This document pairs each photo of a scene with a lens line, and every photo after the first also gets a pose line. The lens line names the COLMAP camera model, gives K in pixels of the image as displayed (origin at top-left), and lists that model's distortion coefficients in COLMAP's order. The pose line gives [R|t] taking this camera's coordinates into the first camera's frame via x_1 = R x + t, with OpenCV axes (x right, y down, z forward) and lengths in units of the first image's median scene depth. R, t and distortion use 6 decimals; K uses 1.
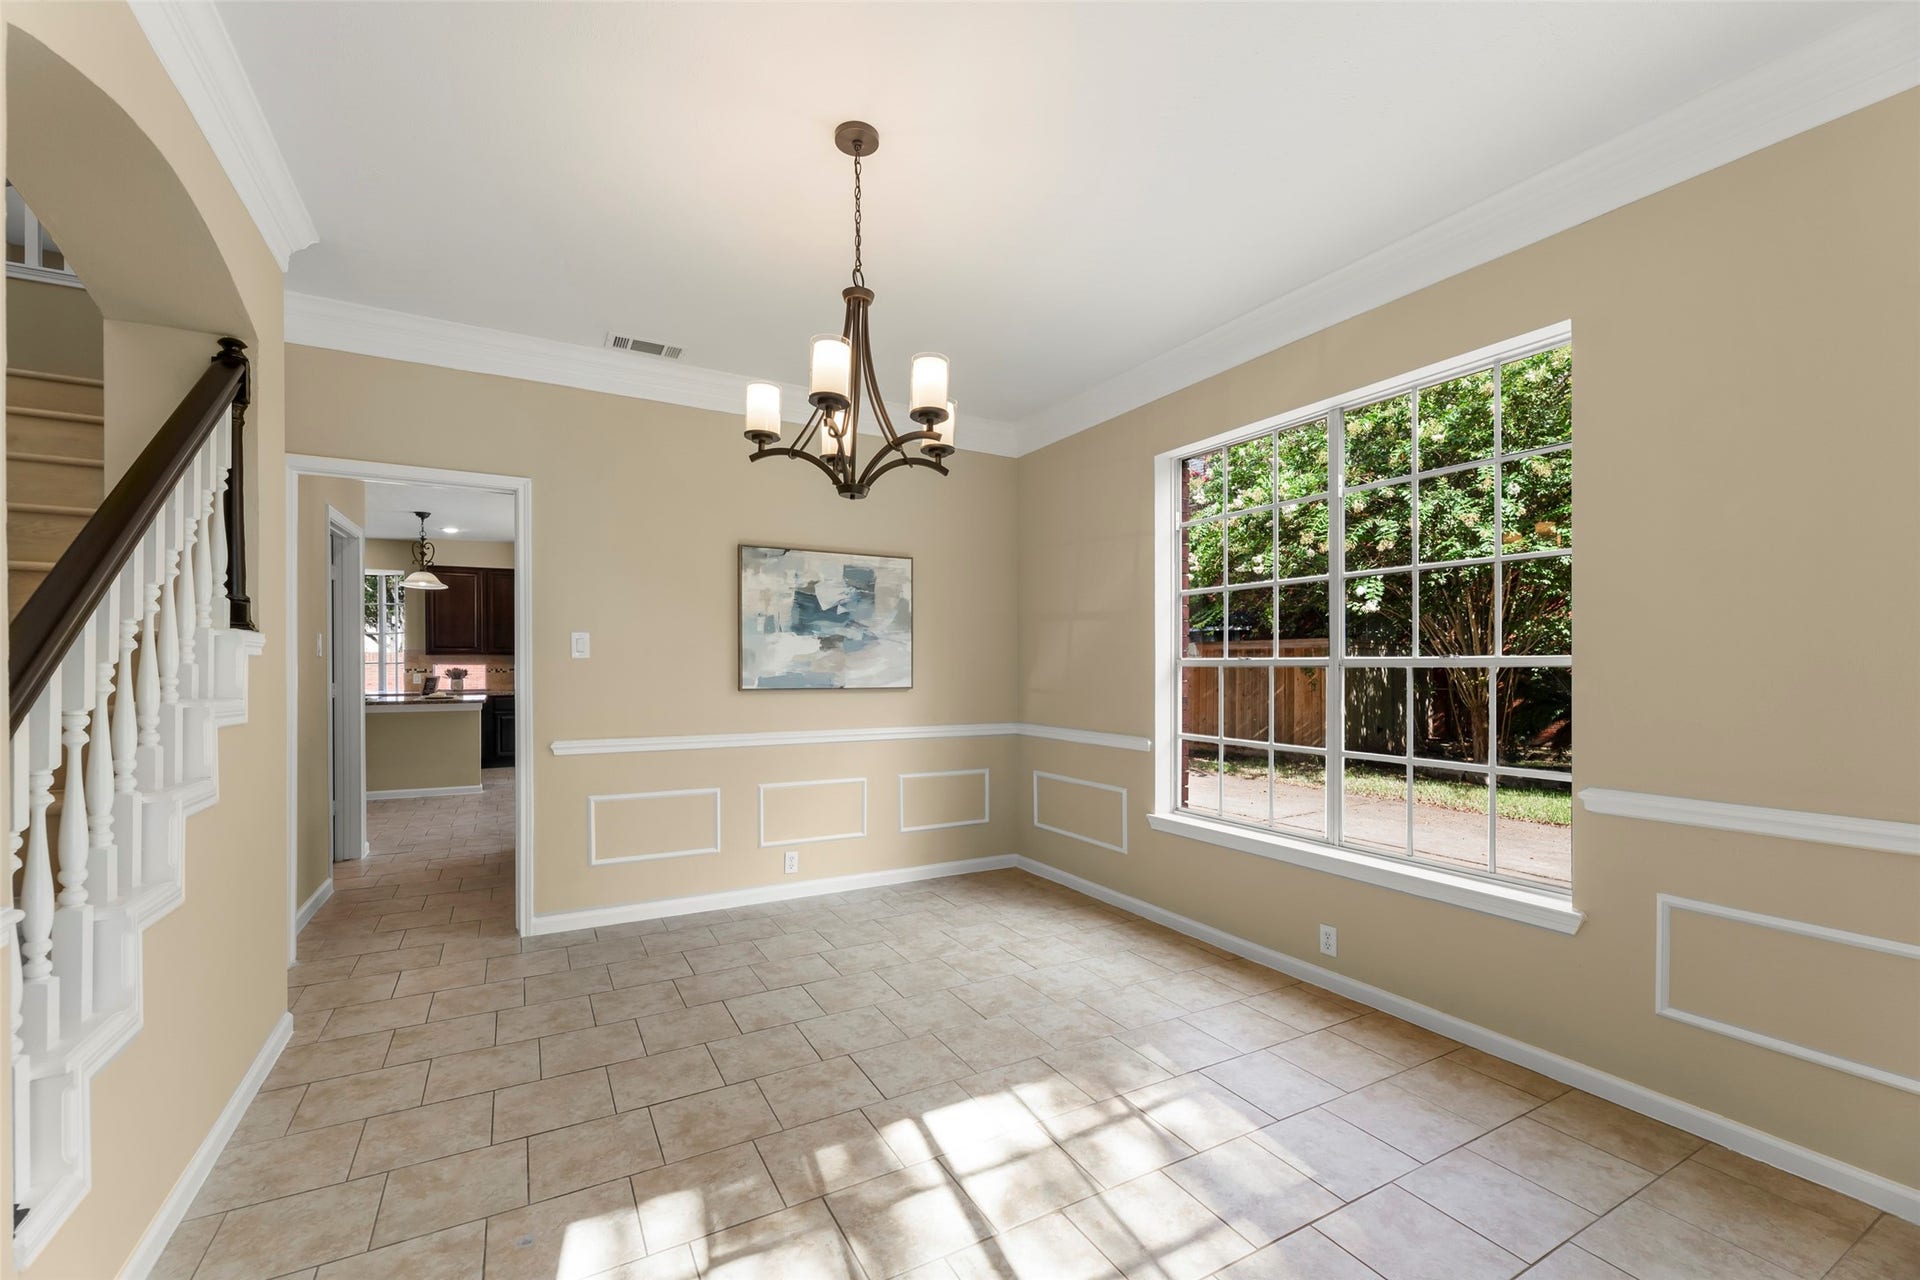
lens RADIAL K [[780.3, 0, 940.5], [0, 780.3, 660.1], [0, 0, 1]] dist [-0.000126, 0.000142]
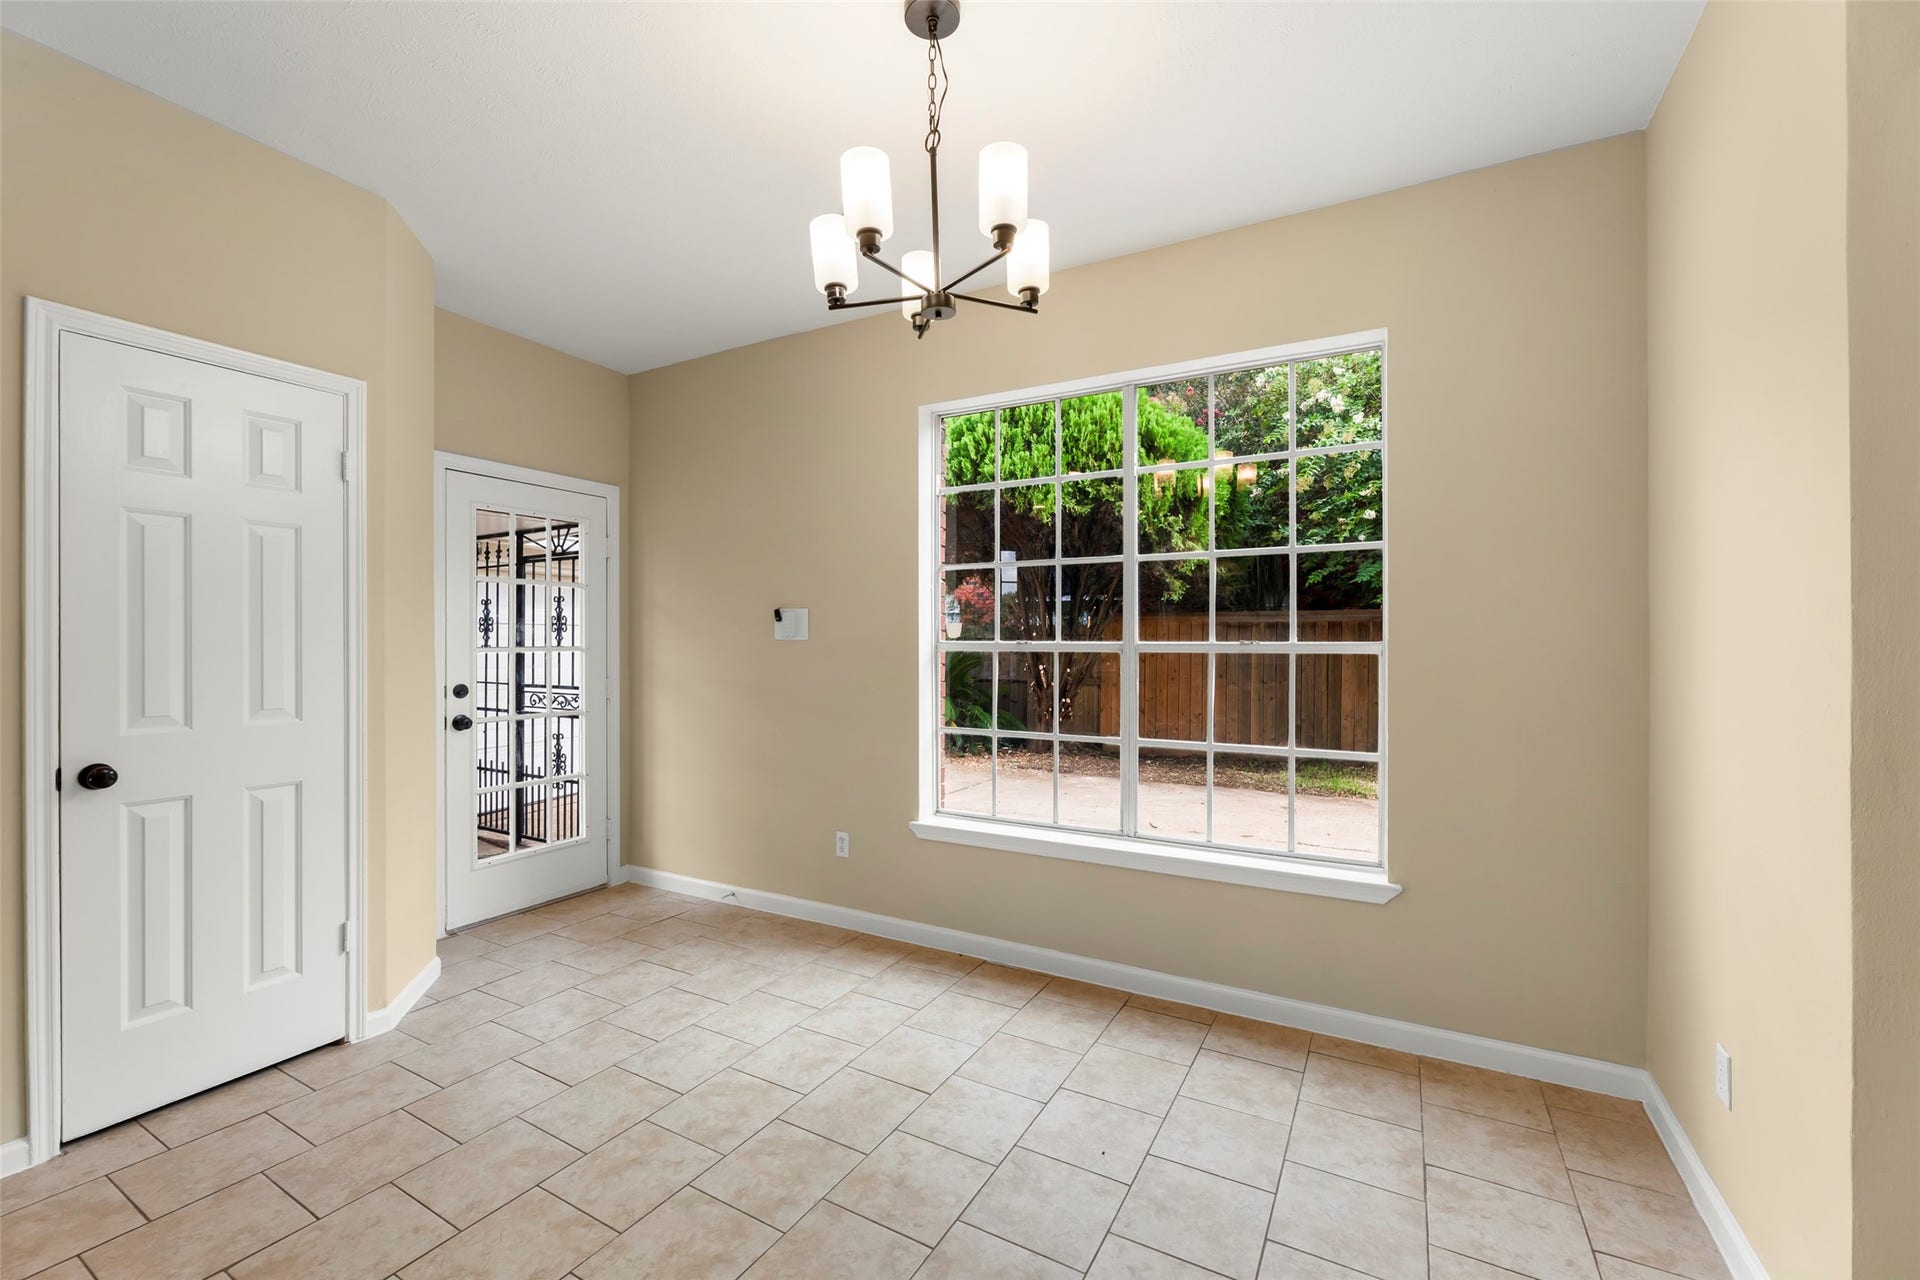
lens RADIAL K [[780.3, 0, 967.3], [0, 780.3, 648.9], [0, 0, 1]] dist [-0.000126, 0.000142]
pose [[0.856223, 0.004597, 0.516585, -0.181710], [-0.008154, 0.999956, 0.004617, 0.001868], [-0.516541, -0.008165, 0.856223, 0.314082]]
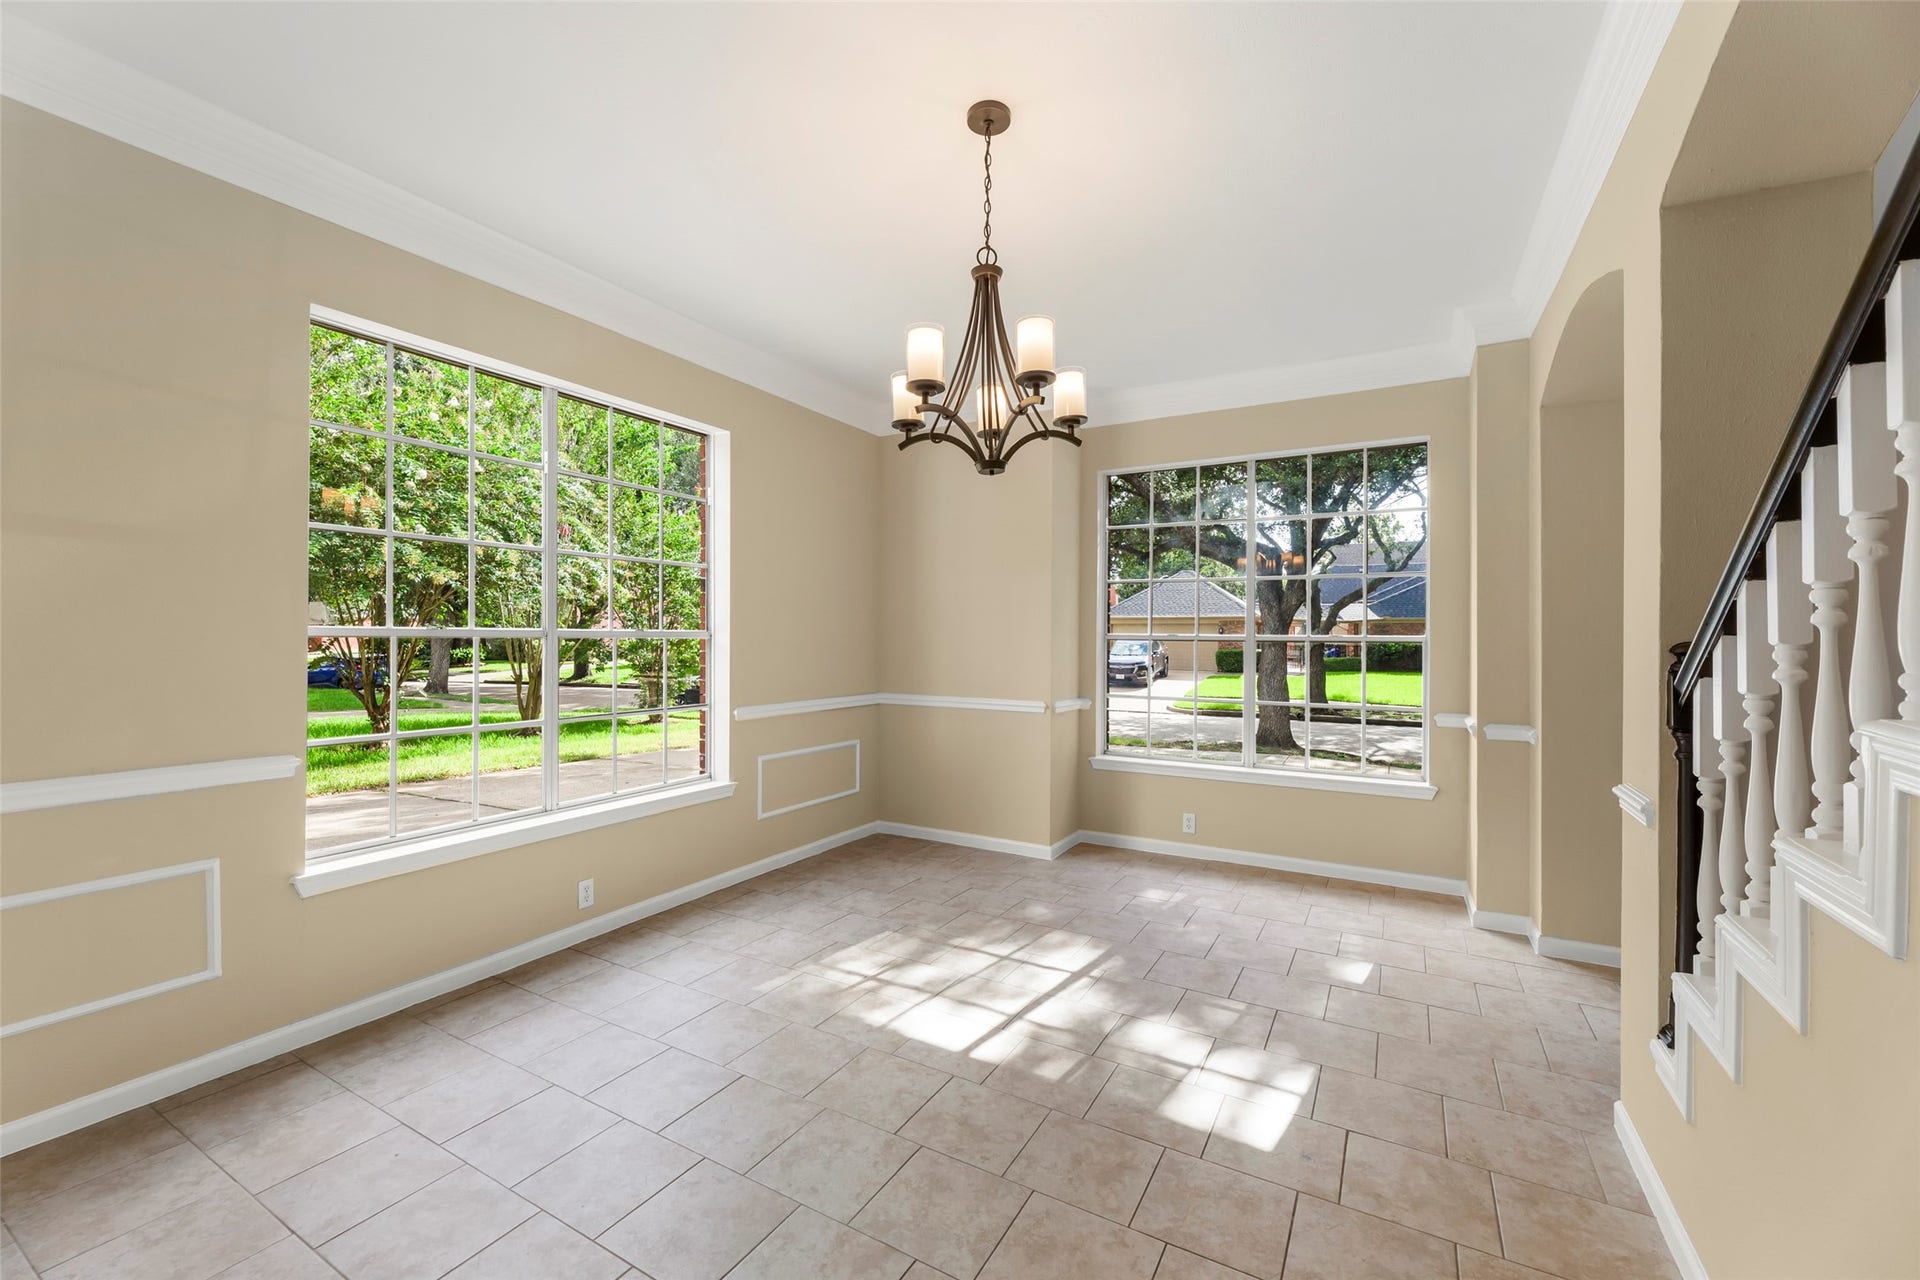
lens RADIAL K [[780.3, 0, 954.5], [0, 780.3, 635.1], [0, 0, 1]] dist [-0.000126, 0.000142]
pose [[-0.525036, -0.001968, 0.851078, -0.905905], [-0.012607, 0.999906, -0.005465, 0.003817], [-0.850987, -0.013599, -0.525011, 1.510091]]
